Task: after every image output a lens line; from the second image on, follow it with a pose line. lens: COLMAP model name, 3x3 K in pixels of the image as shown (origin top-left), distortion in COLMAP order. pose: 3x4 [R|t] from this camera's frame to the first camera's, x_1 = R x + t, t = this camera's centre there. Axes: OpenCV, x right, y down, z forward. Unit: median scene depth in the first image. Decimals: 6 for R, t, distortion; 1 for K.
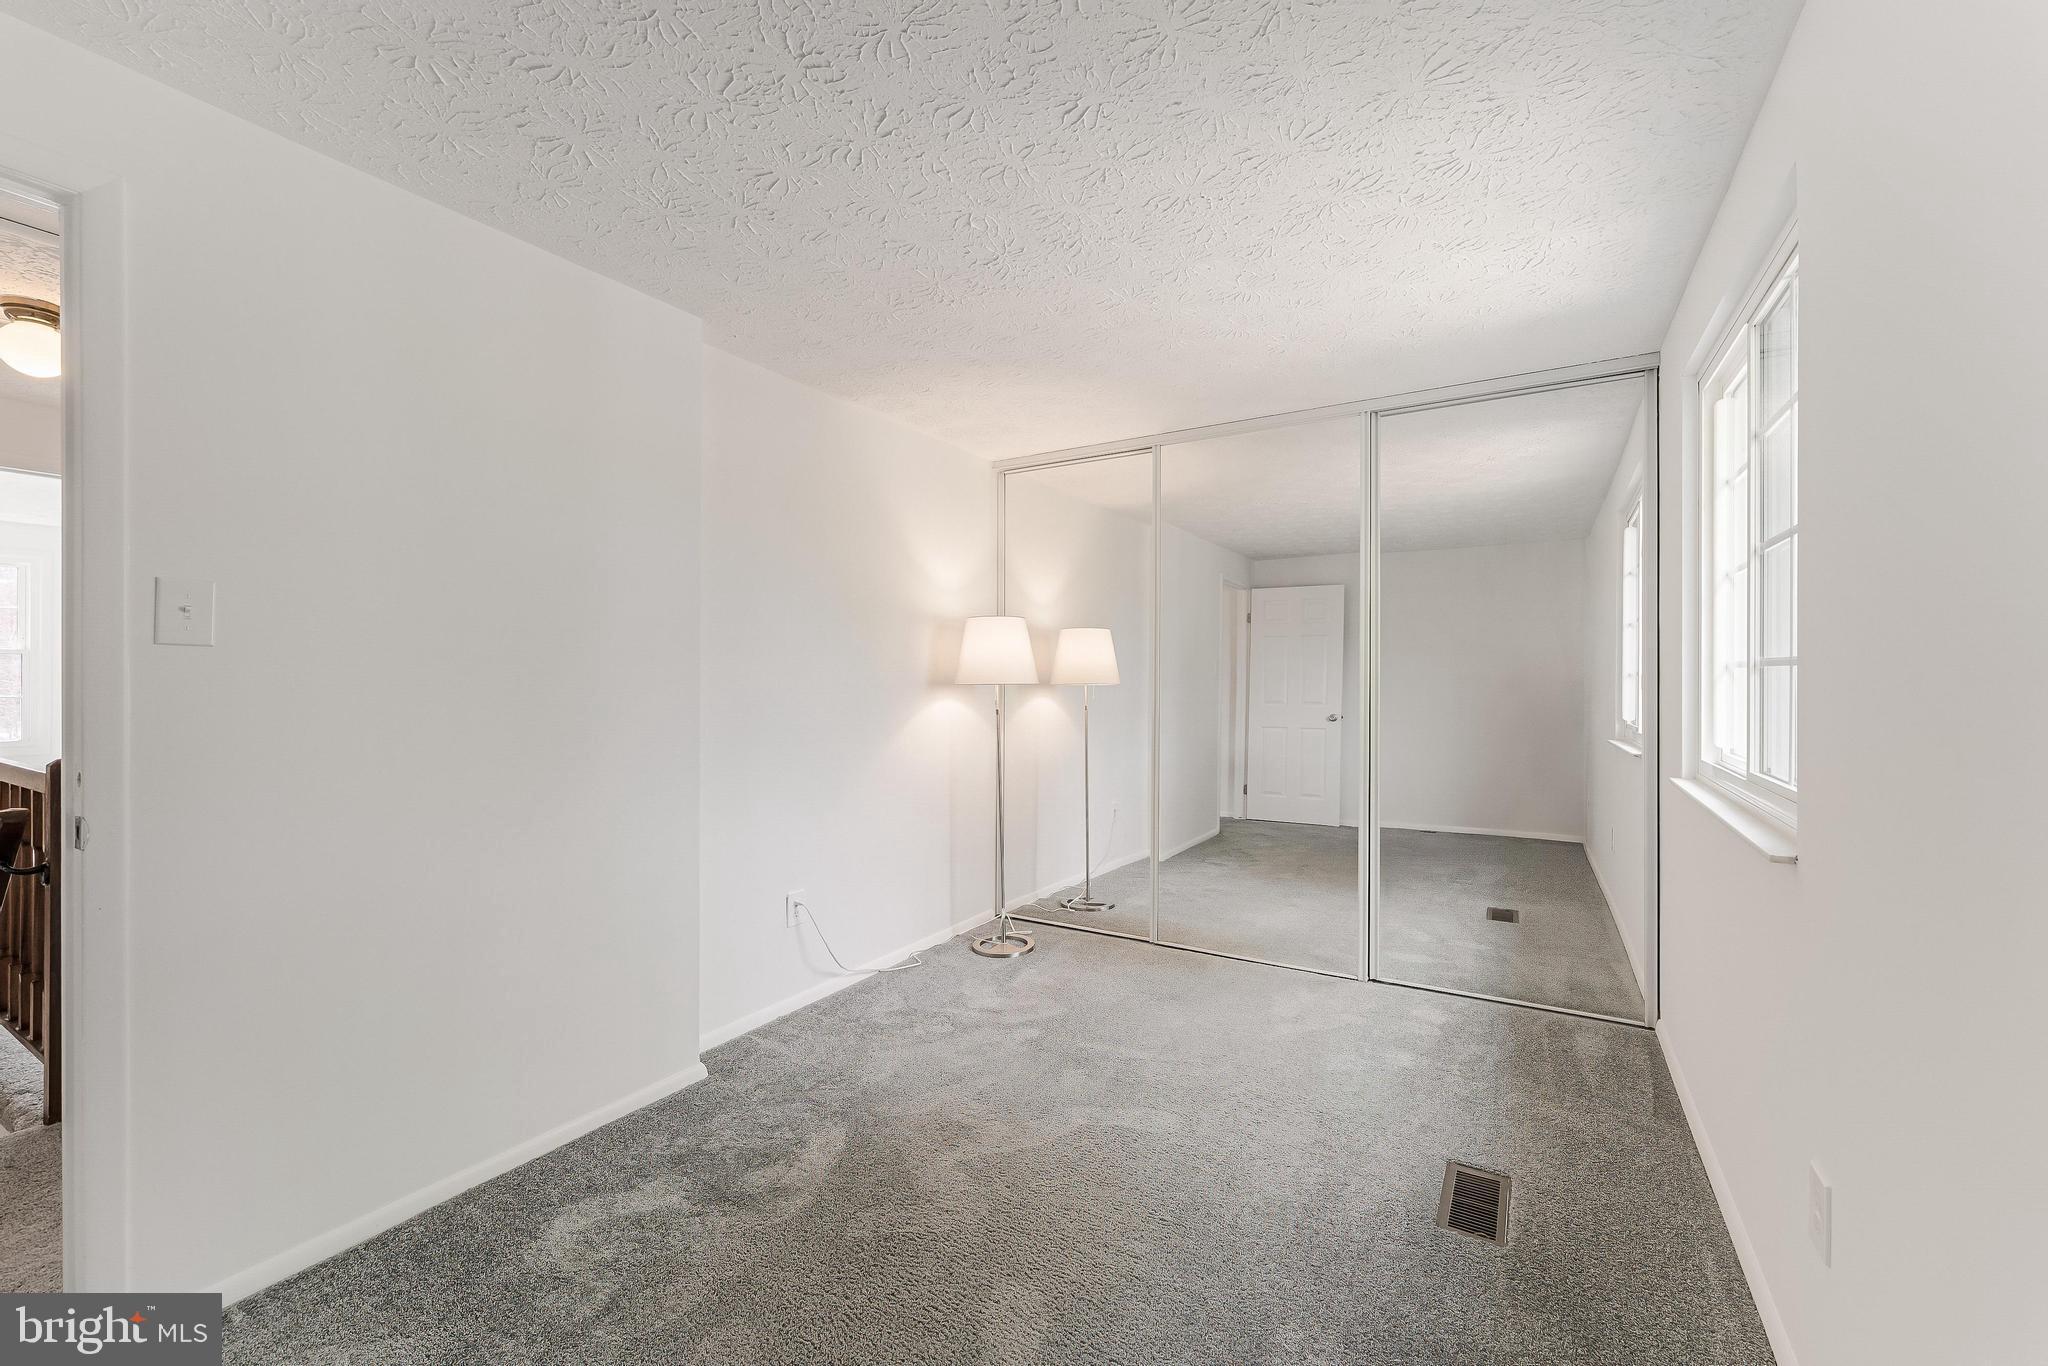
lens RADIAL K [[828.5, 0, 1019.5], [0, 828.5, 677.7], [0, 0, 1]] dist [-0.003188, -0.000627]
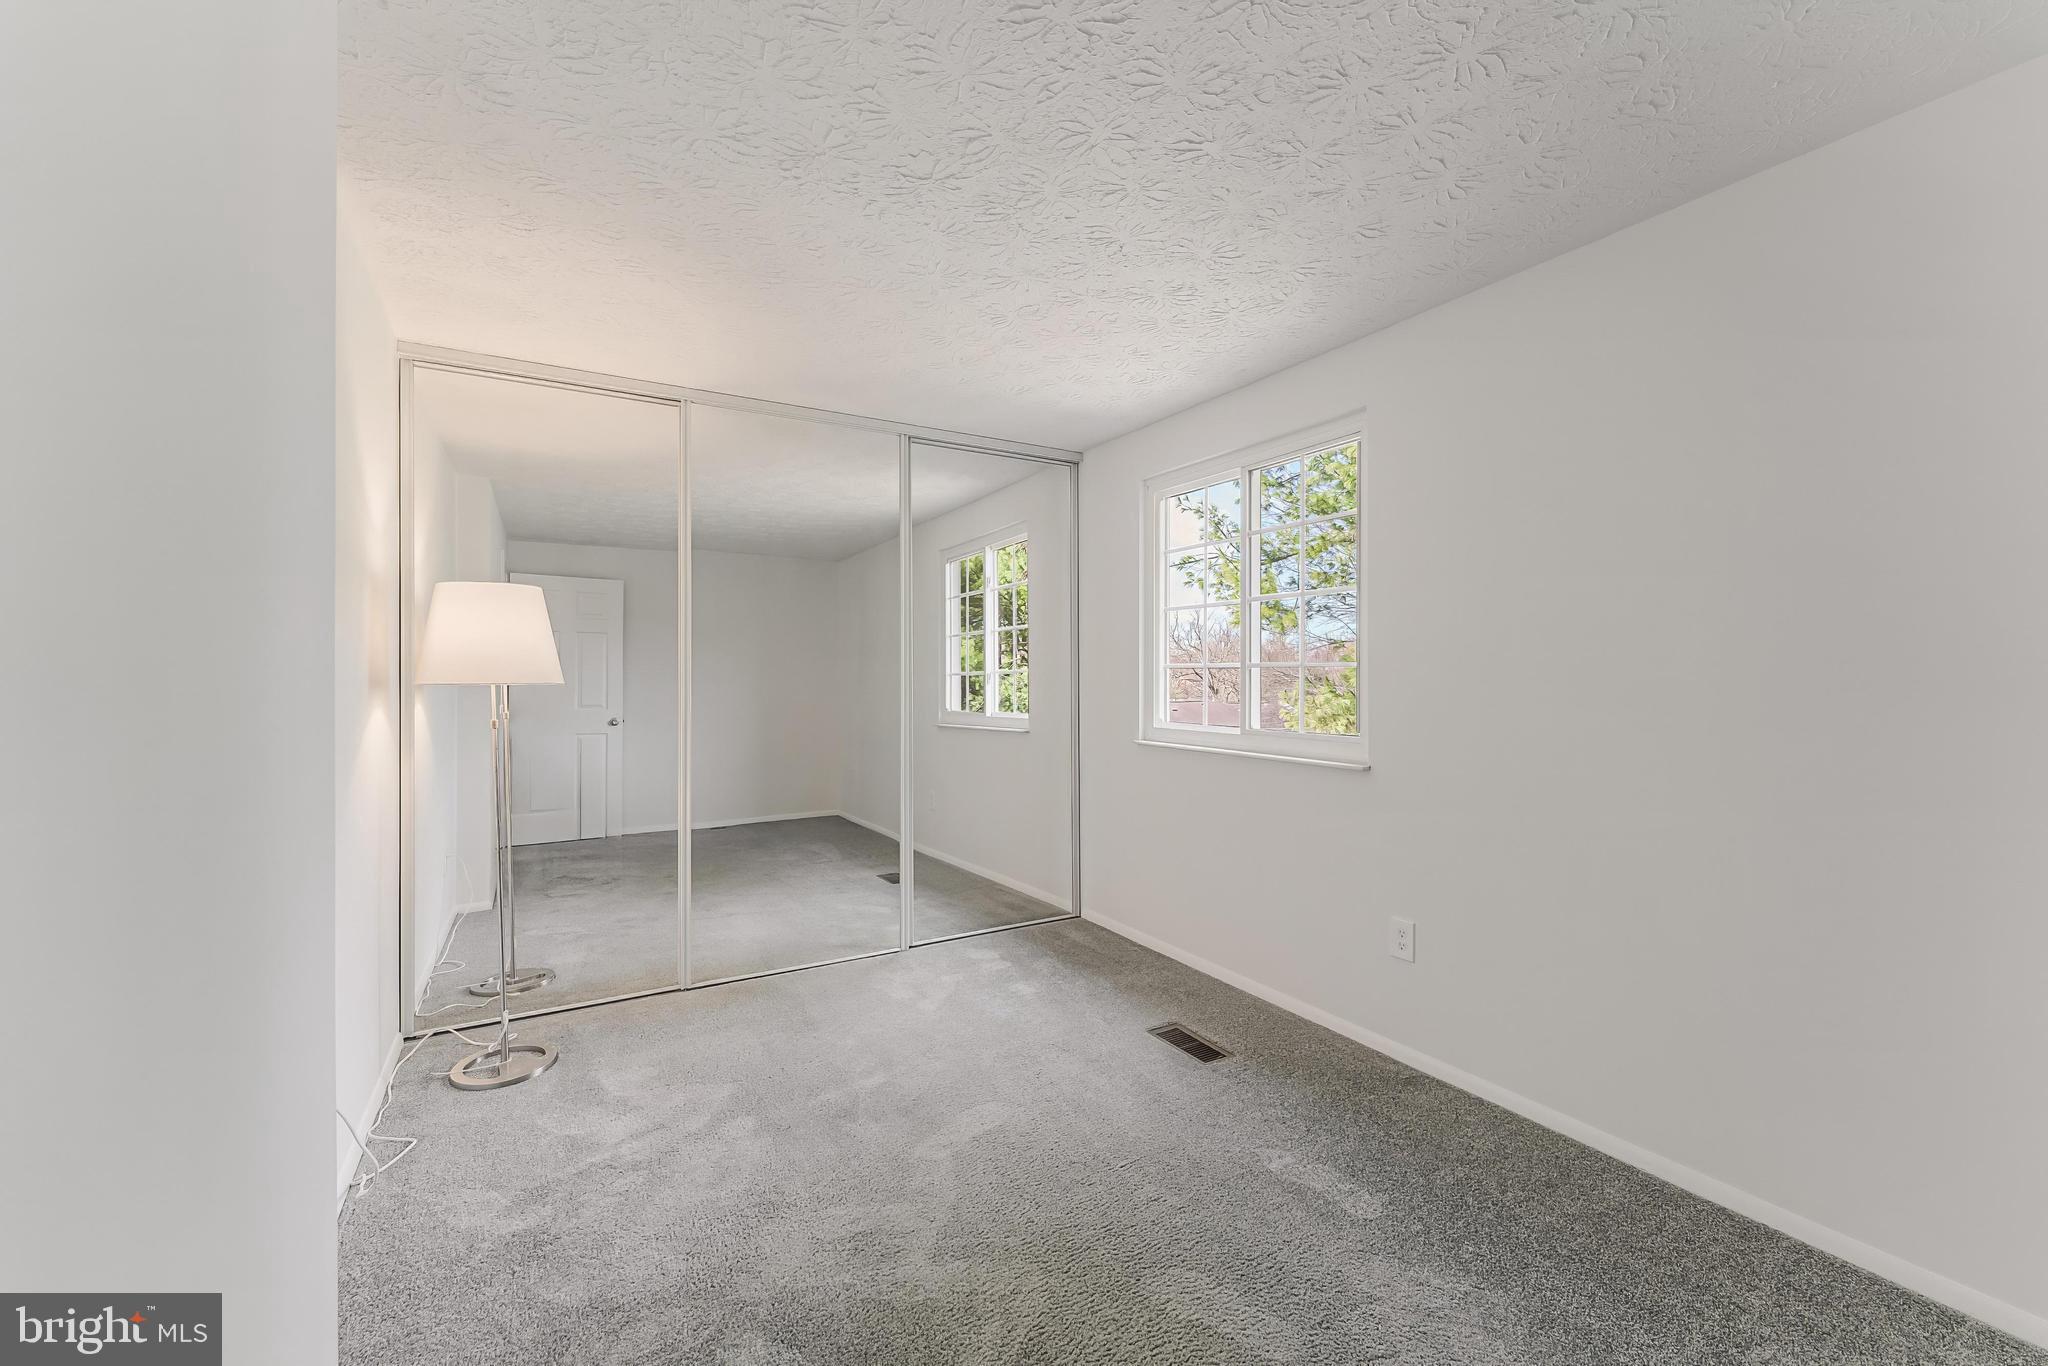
lens RADIAL K [[828.5, 0, 1031.1], [0, 828.5, 679.5], [0, 0, 1]] dist [-0.003188, -0.000627]
pose [[0.467648, -0.002371, 0.883912, -0.520811], [0.004166, 0.999991, 0.000479, 0.007067], [-0.883905, 0.003458, 0.467654, 0.364432]]
